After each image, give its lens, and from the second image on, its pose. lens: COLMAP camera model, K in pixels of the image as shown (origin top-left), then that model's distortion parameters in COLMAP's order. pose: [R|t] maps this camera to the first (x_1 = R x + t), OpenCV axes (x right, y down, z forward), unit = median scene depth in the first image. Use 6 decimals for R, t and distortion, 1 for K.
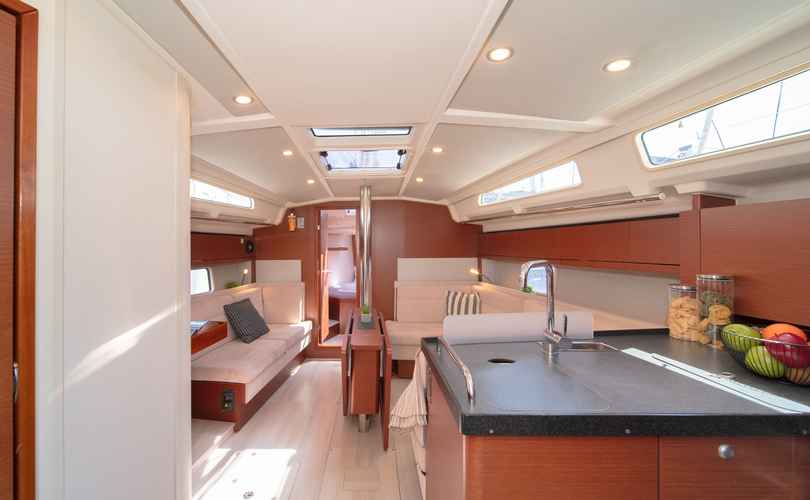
lens RADIAL K [[343.8, 0, 354.4], [0, 343.8, 248.6], [0, 0, 1]] dist [-0.015353, -0.001225]
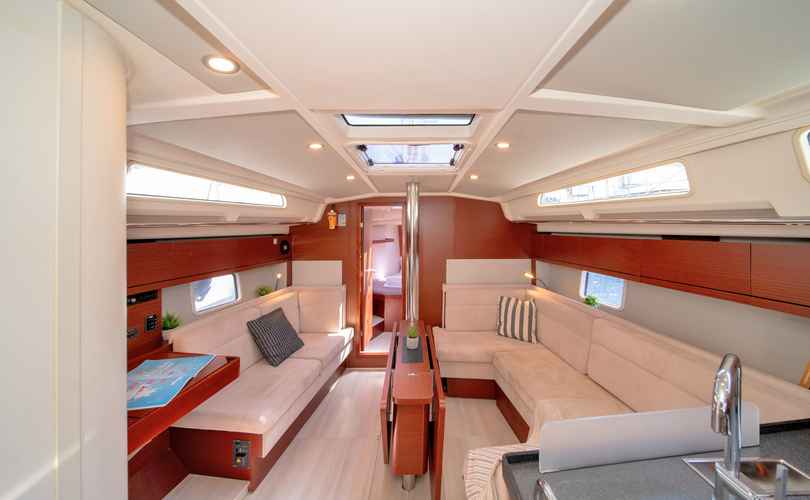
lens RADIAL K [[343.8, 0, 409.1], [0, 343.8, 249.6], [0, 0, 1]] dist [-0.015353, -0.001225]
pose [[0.999655, 0.008220, 0.024939, 0.003284], [-0.008936, 0.999547, 0.028724, -0.064997], [-0.024691, -0.028937, 0.999276, 0.196960]]
